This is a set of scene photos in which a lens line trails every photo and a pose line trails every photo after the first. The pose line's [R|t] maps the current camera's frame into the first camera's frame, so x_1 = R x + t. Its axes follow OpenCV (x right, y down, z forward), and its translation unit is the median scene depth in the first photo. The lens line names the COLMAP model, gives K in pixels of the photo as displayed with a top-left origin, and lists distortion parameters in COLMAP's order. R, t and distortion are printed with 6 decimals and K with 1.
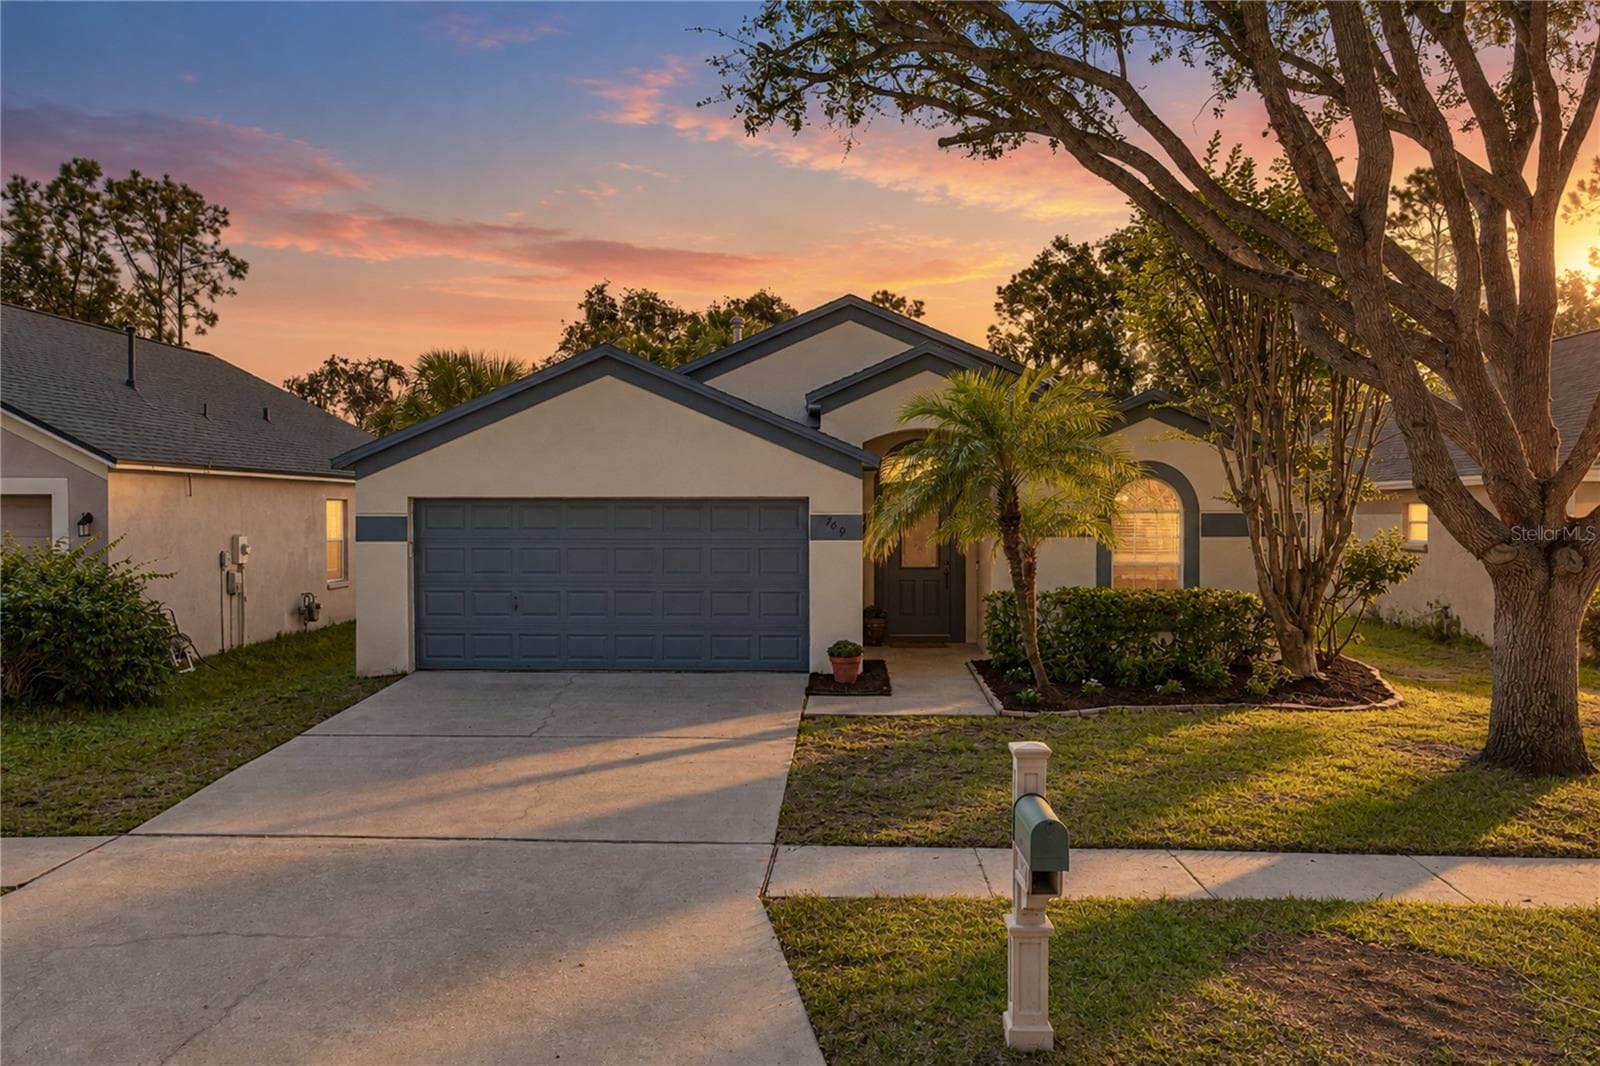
lens RADIAL K [[1317.4, 0, 802.6], [0, 1317.4, 540.0], [0, 0, 1]] dist [0.029536, 0.009189]
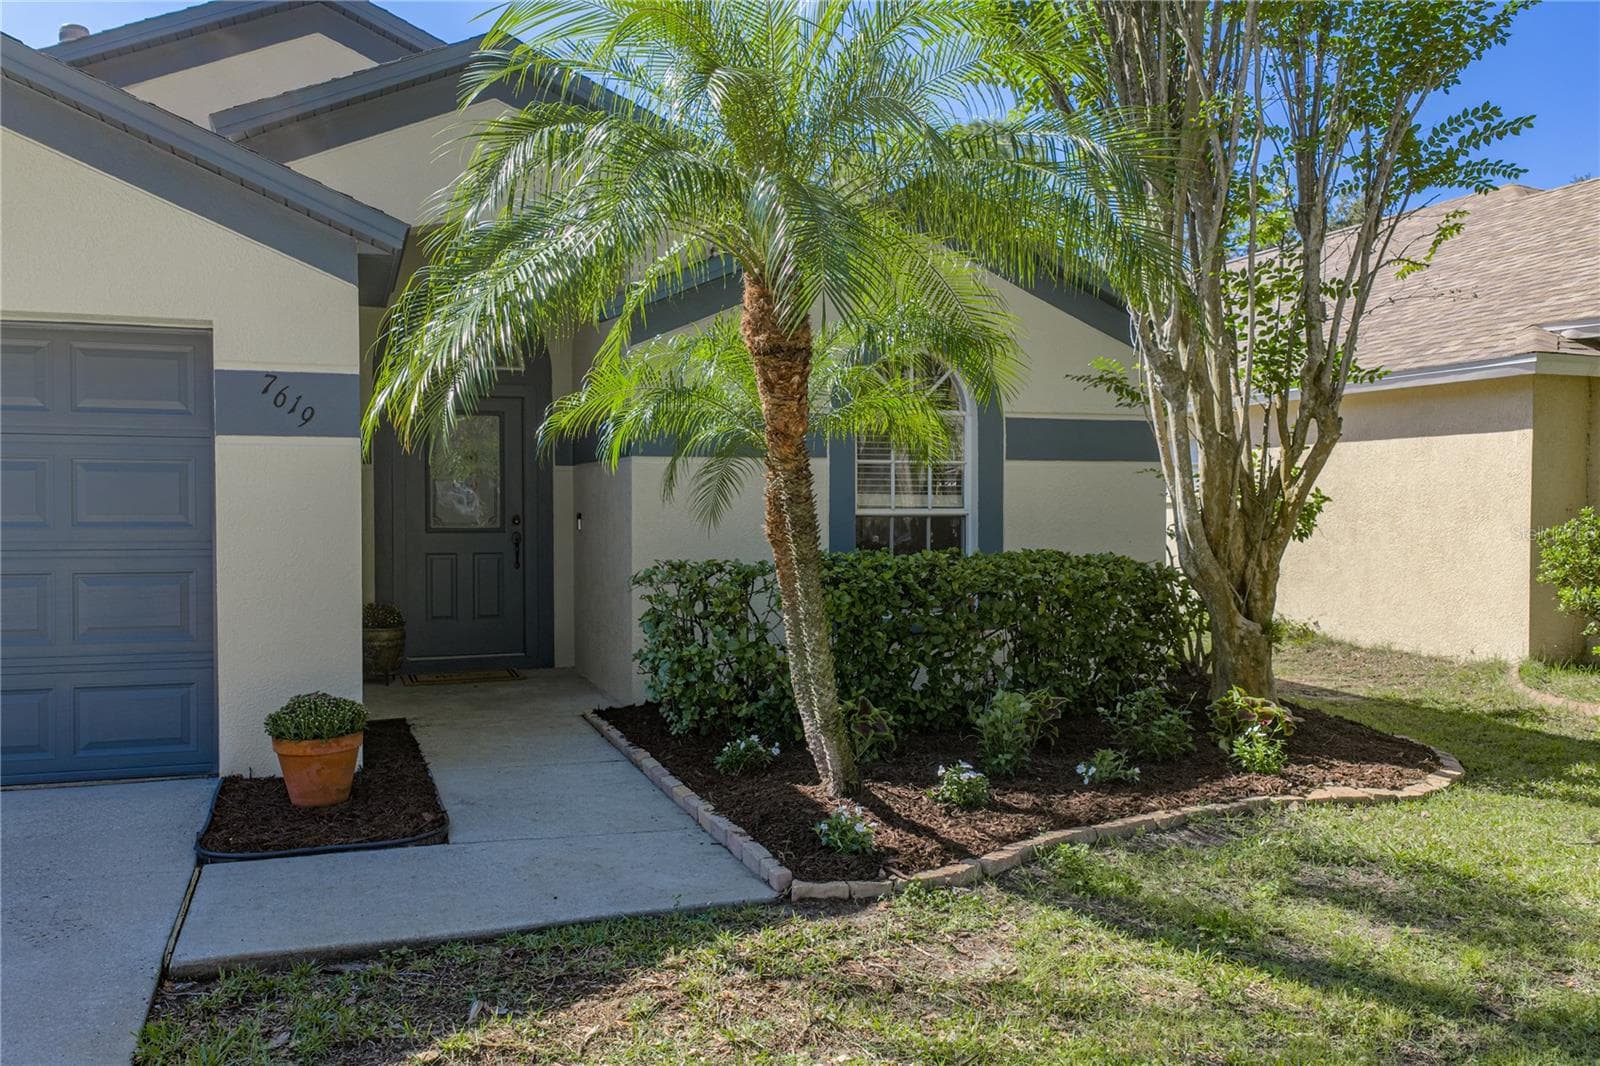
lens RADIAL K [[1317.4, 0, 802.6], [0, 1317.4, 540.0], [0, 0, 1]] dist [0.029536, 0.009189]
pose [[0.927026, -0.010662, 0.374845, 0.019715], [0.009676, 0.999943, 0.004512, 0.030533], [-0.374872, -0.000556, 0.927077, 0.582367]]
